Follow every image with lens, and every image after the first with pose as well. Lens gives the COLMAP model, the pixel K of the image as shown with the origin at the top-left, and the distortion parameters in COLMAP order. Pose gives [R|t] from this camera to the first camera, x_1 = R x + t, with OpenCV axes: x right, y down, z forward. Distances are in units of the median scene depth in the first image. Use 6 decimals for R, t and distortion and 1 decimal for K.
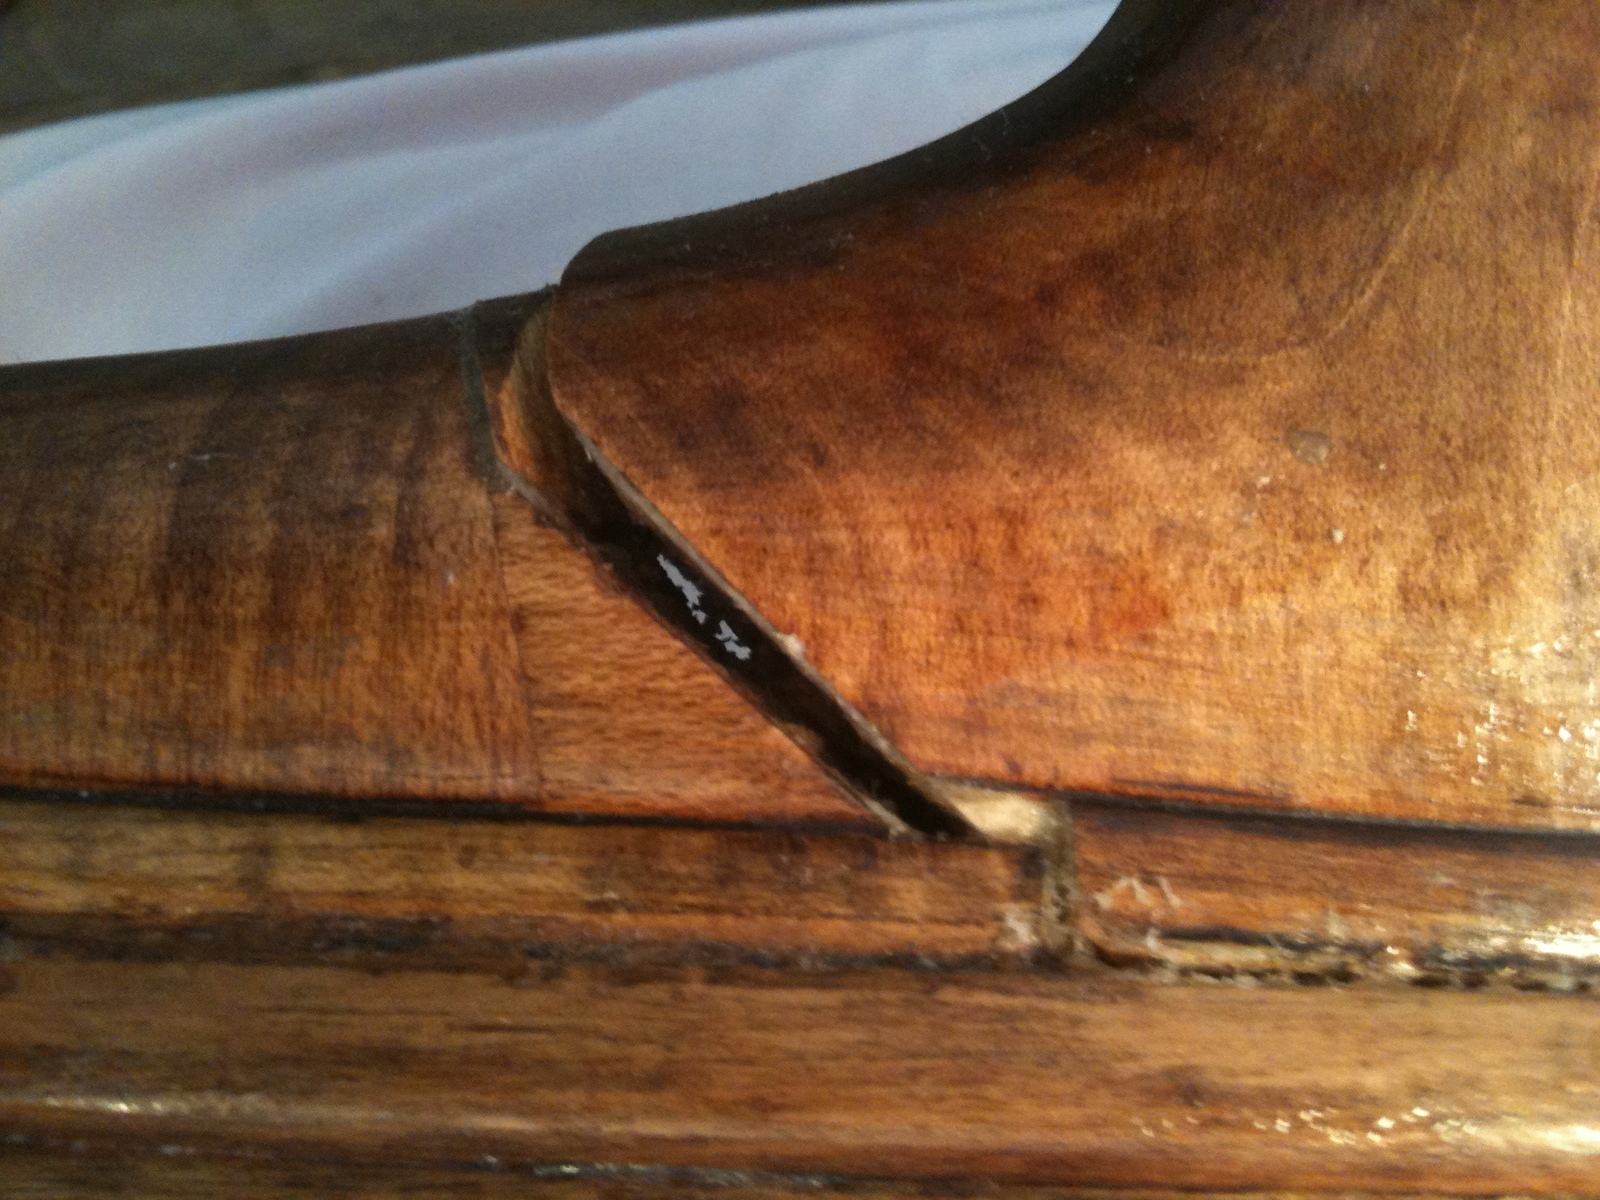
lens RADIAL K [[1761.0, 0, 800.0], [0, 1761.0, 600.0], [0, 0, 1]] dist [0.171170, -0.568967]
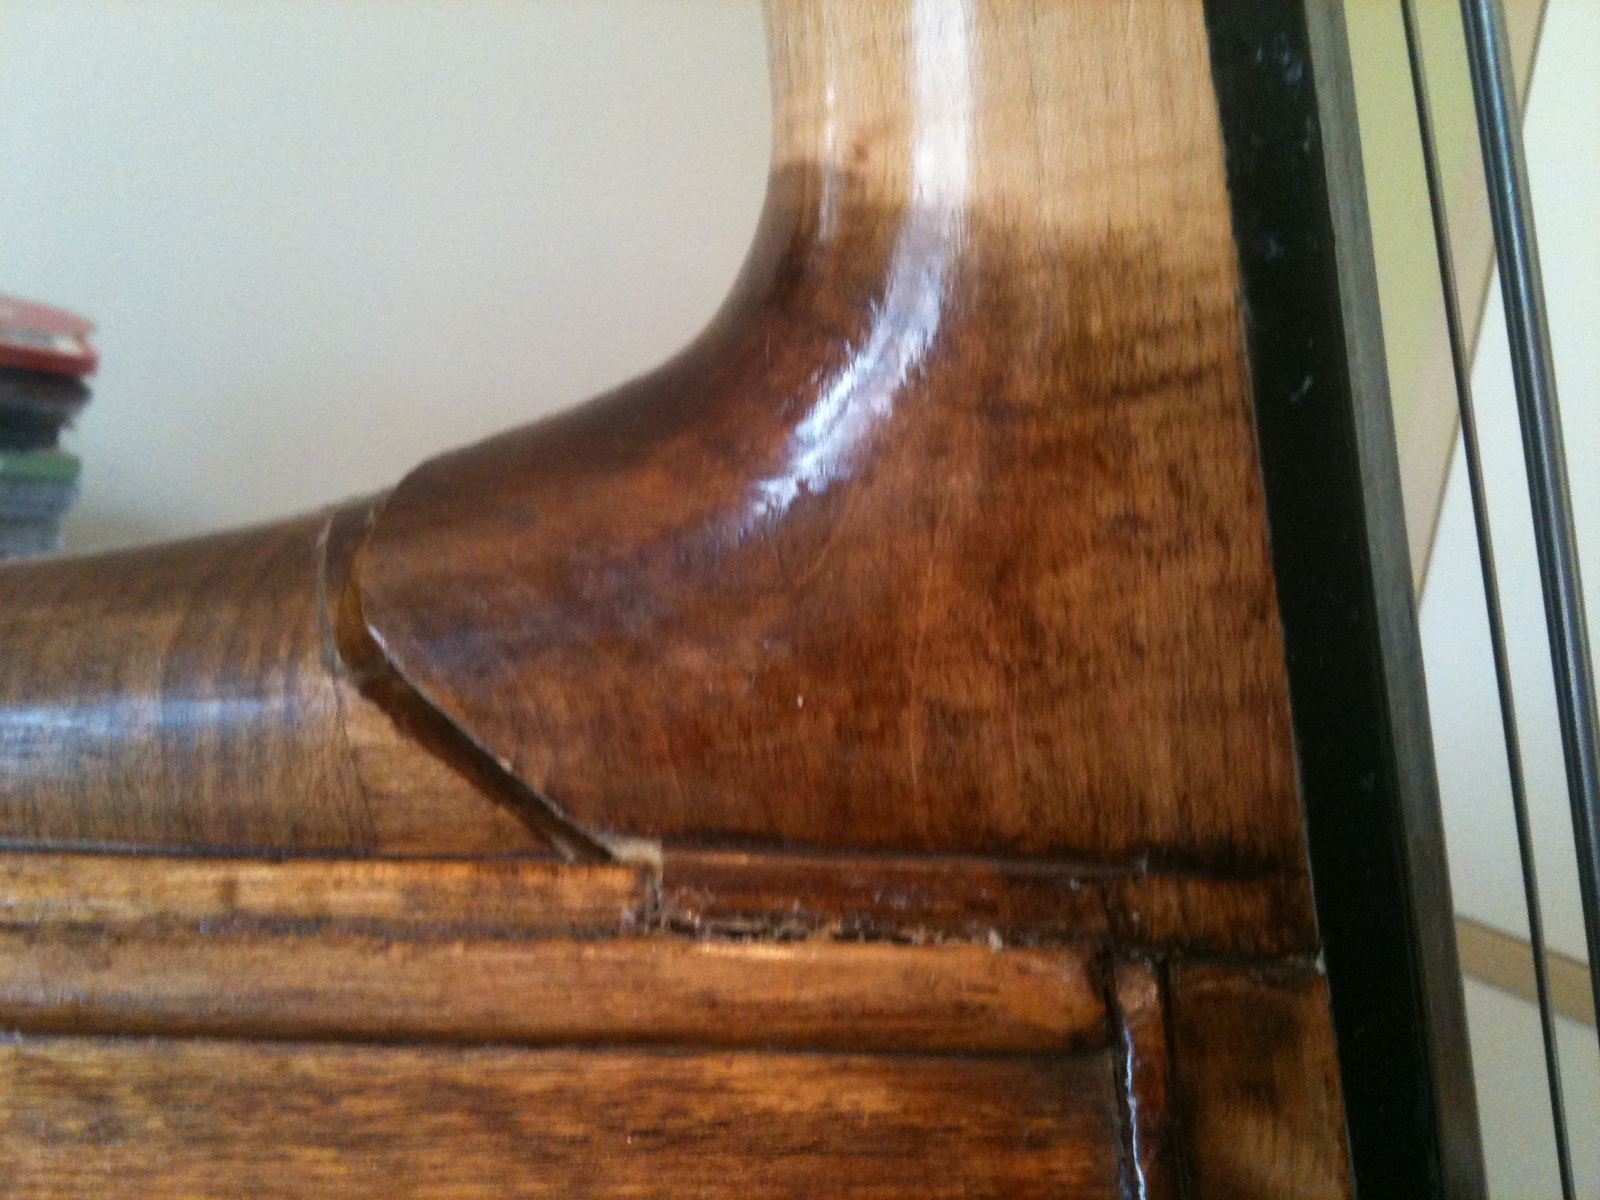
lens RADIAL K [[1761.0, 0, 800.0], [0, 1761.0, 600.0], [0, 0, 1]] dist [0.171170, -0.568967]
pose [[0.997536, -0.025373, -0.065400, 0.419324], [0.042492, 0.960352, 0.275534, -0.622964], [0.055816, -0.277634, 0.959064, -0.677659]]
